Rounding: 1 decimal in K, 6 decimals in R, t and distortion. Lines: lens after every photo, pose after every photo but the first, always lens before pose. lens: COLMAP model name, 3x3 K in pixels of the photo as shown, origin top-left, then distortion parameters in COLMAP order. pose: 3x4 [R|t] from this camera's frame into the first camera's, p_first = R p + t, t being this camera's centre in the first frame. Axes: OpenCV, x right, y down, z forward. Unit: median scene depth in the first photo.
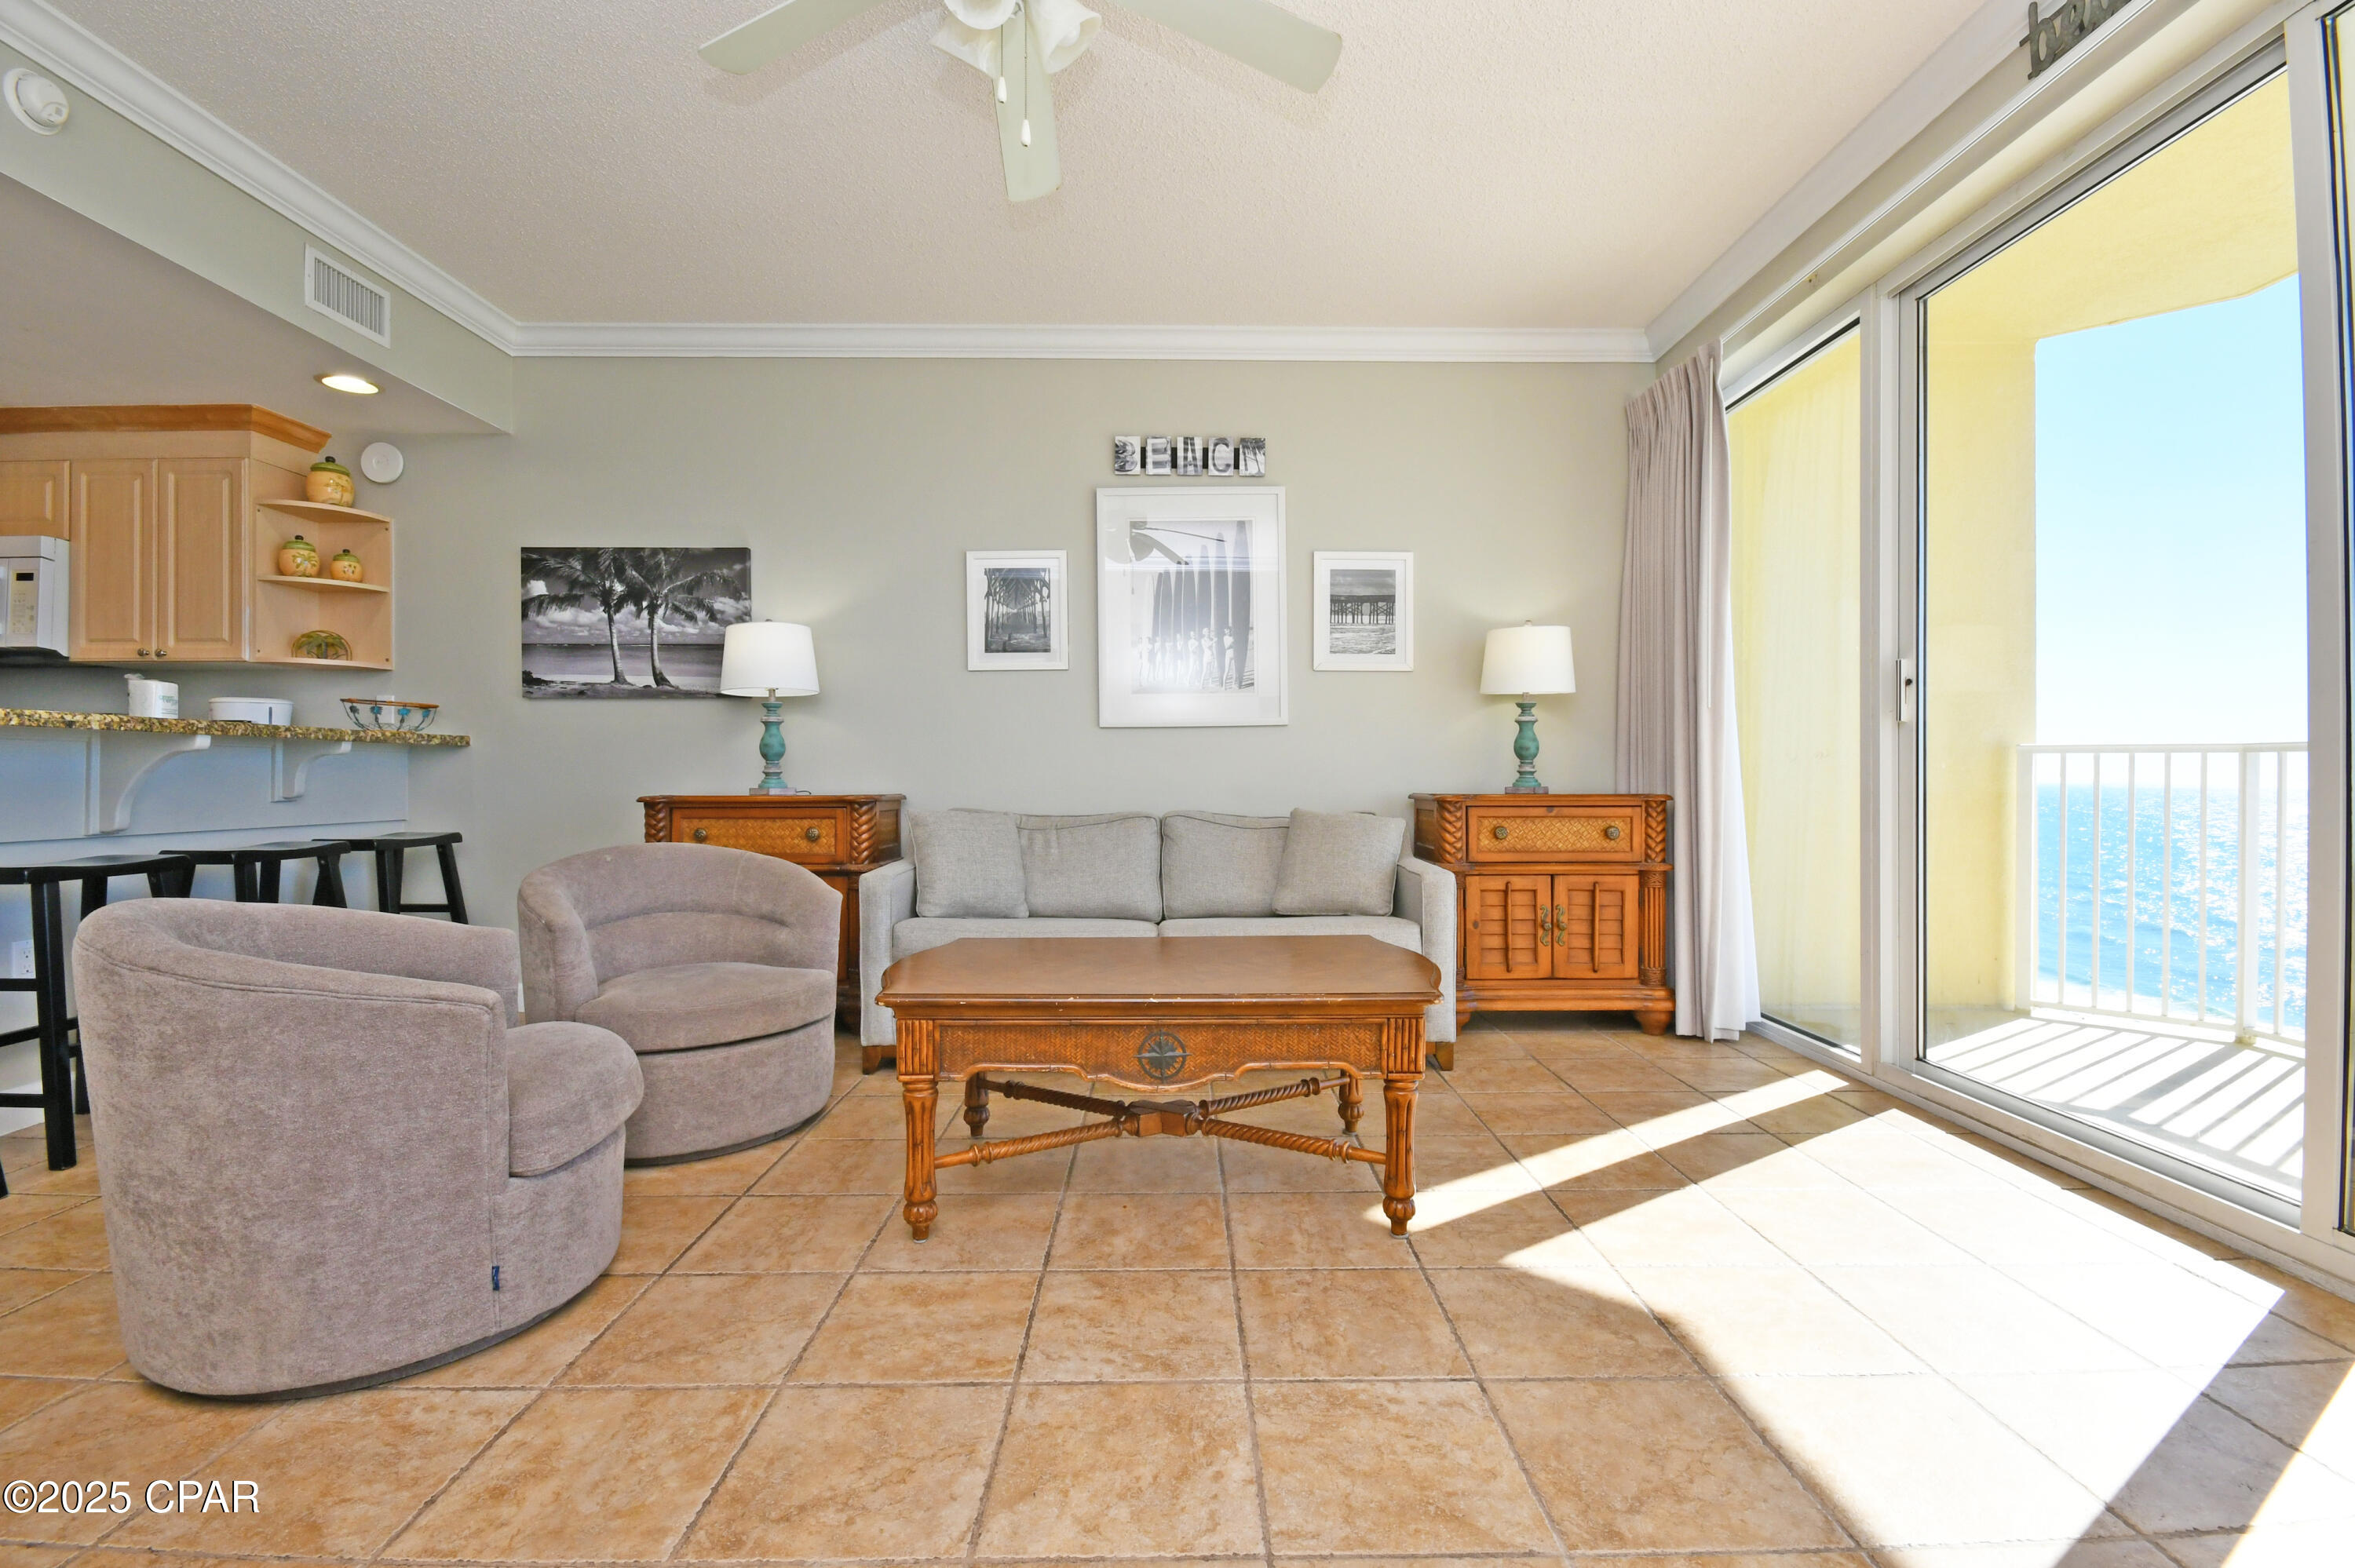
lens RADIAL K [[1036.9, 0, 1184.8], [0, 1036.9, 778.7], [0, 0, 1]] dist [0.002406, -0.007511]
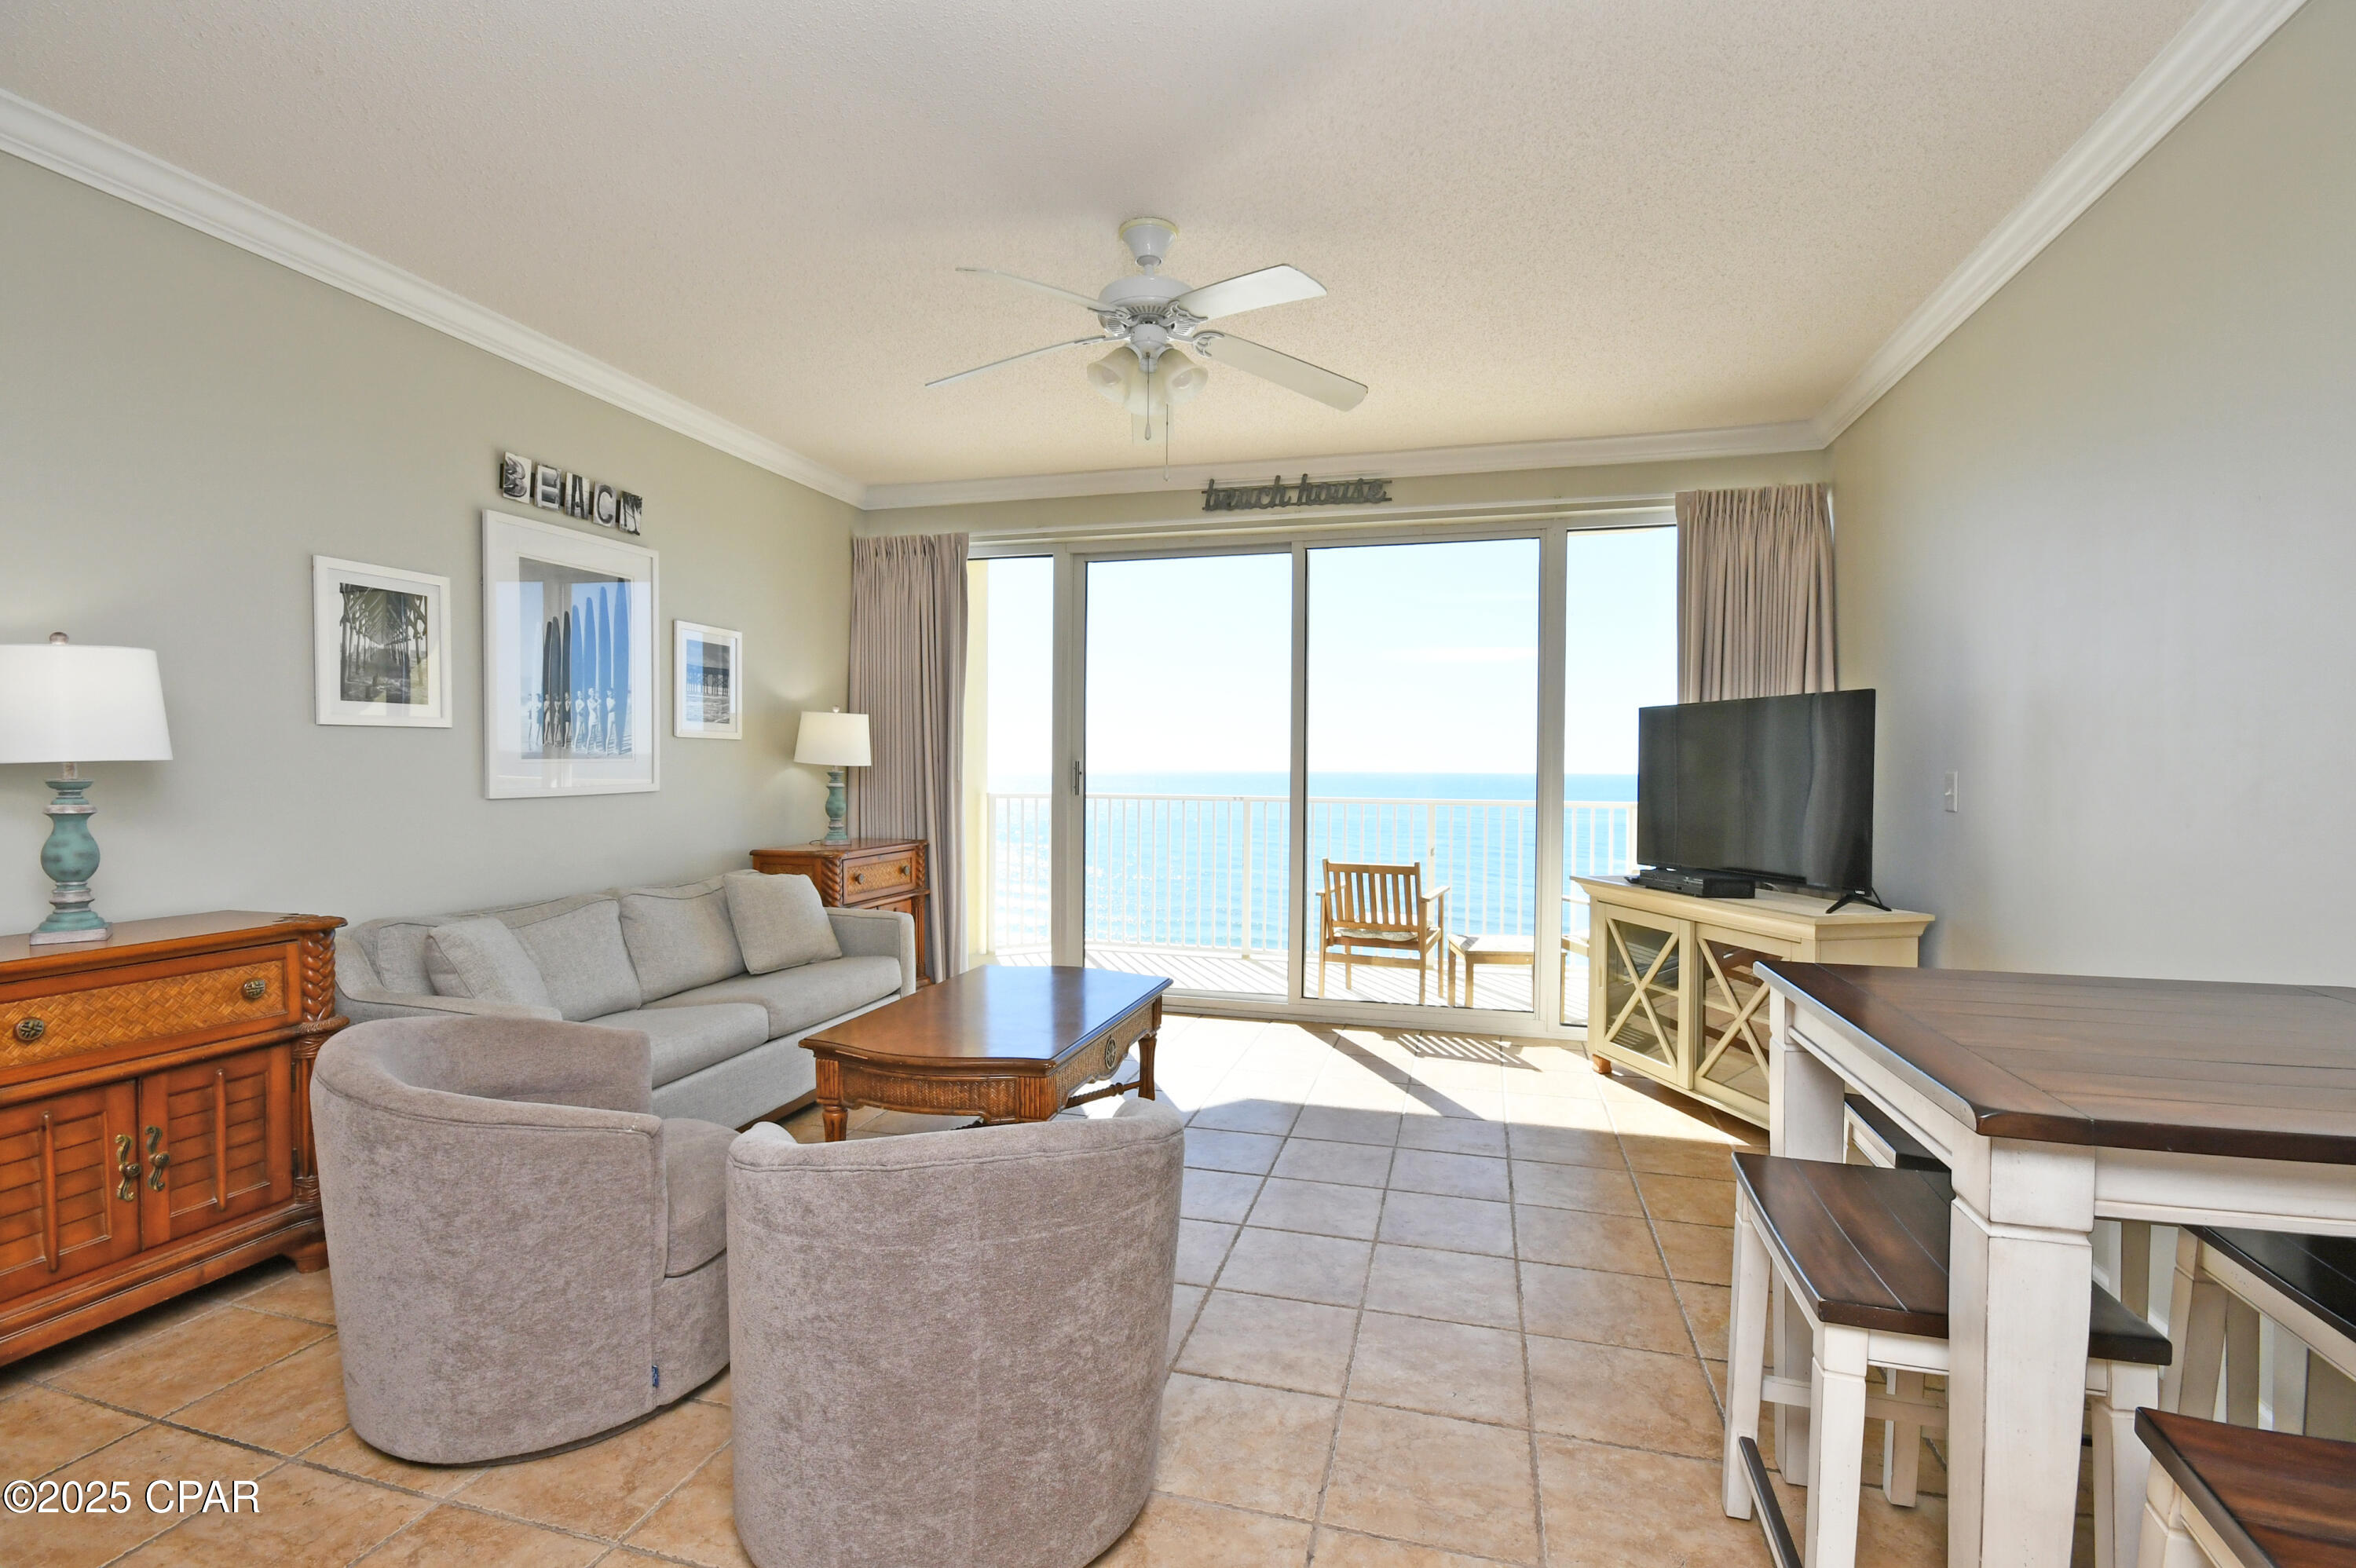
lens RADIAL K [[1045.9, 0, 1188.9], [0, 1045.9, 786.2], [0, 0, 1]] dist [0.000324, 0.000003]
pose [[0.272786, -0.017442, 0.961917, -0.743522], [-0.005691, 0.999789, 0.019742, -0.080330], [-0.962058, -0.010860, 0.272629, 0.236929]]
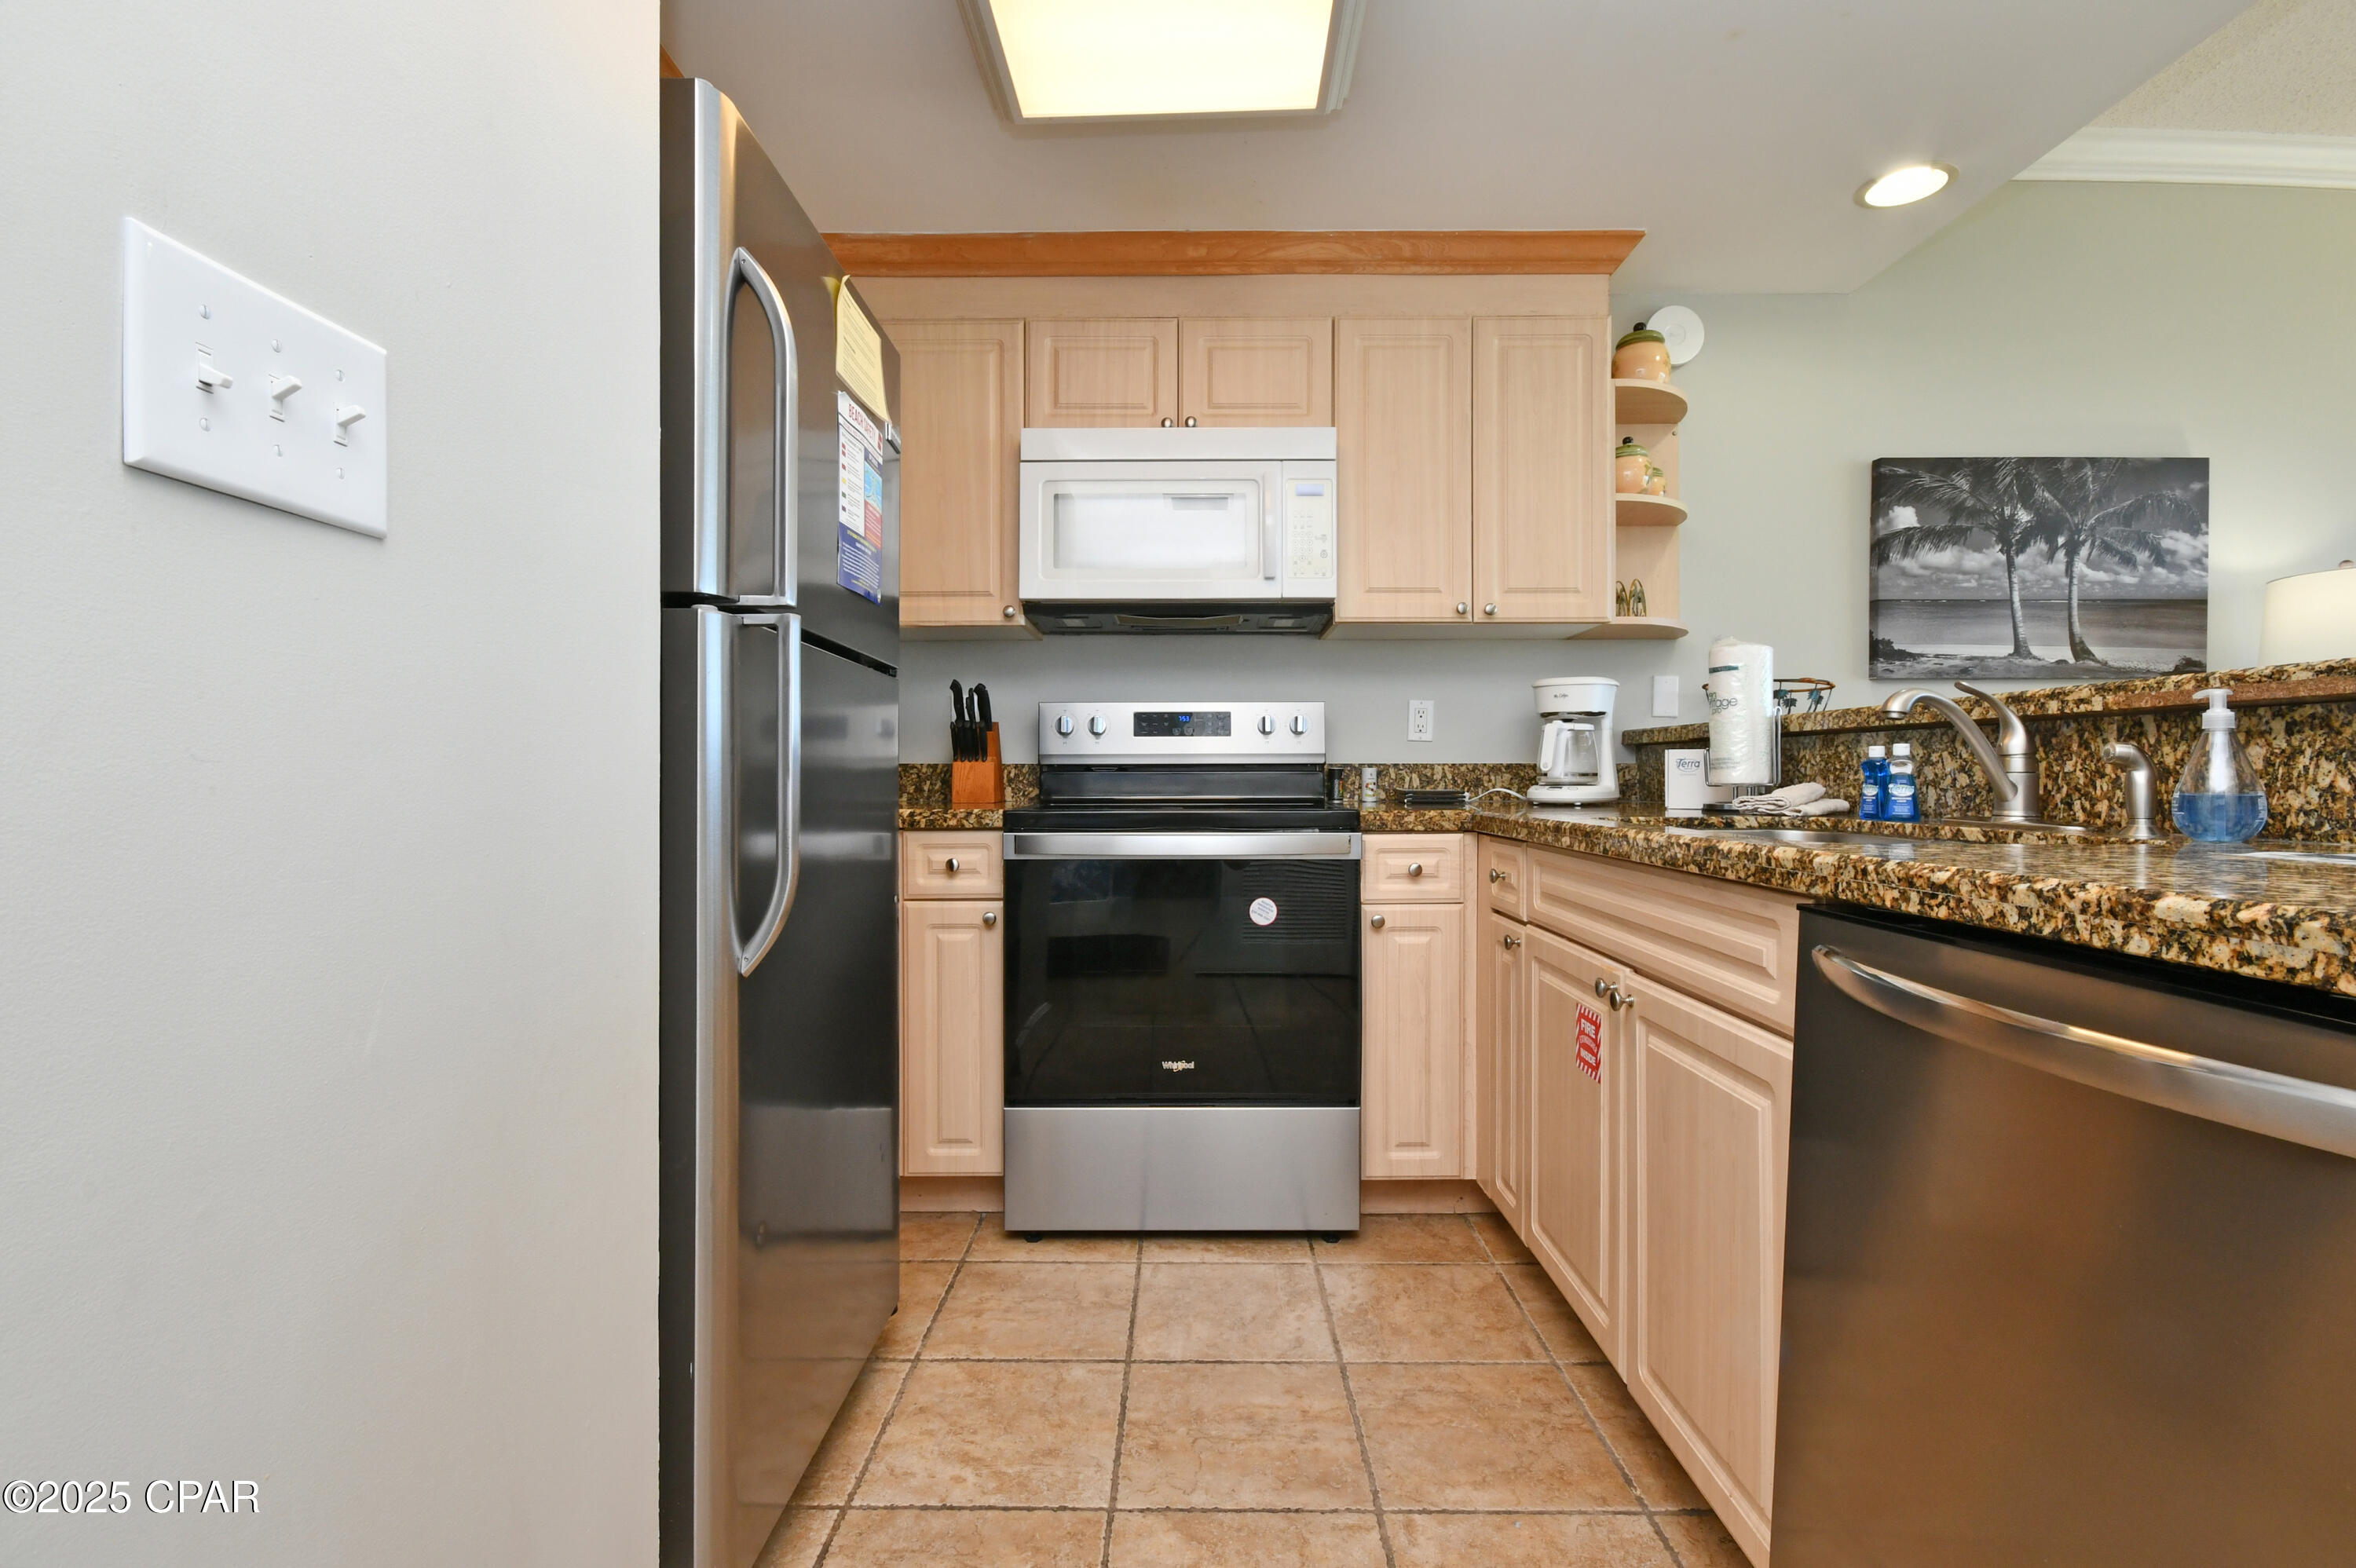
lens RADIAL K [[1037.4, 0, 1185.3], [0, 1037.4, 778.7], [0, 0, 1]] dist [0.002406, -0.007511]
pose [[0.999750, -0.000770, -0.022339, -1.081129], [0.000860, 0.999992, 0.004024, -0.015329], [0.022336, -0.004042, 0.999742, 0.307288]]
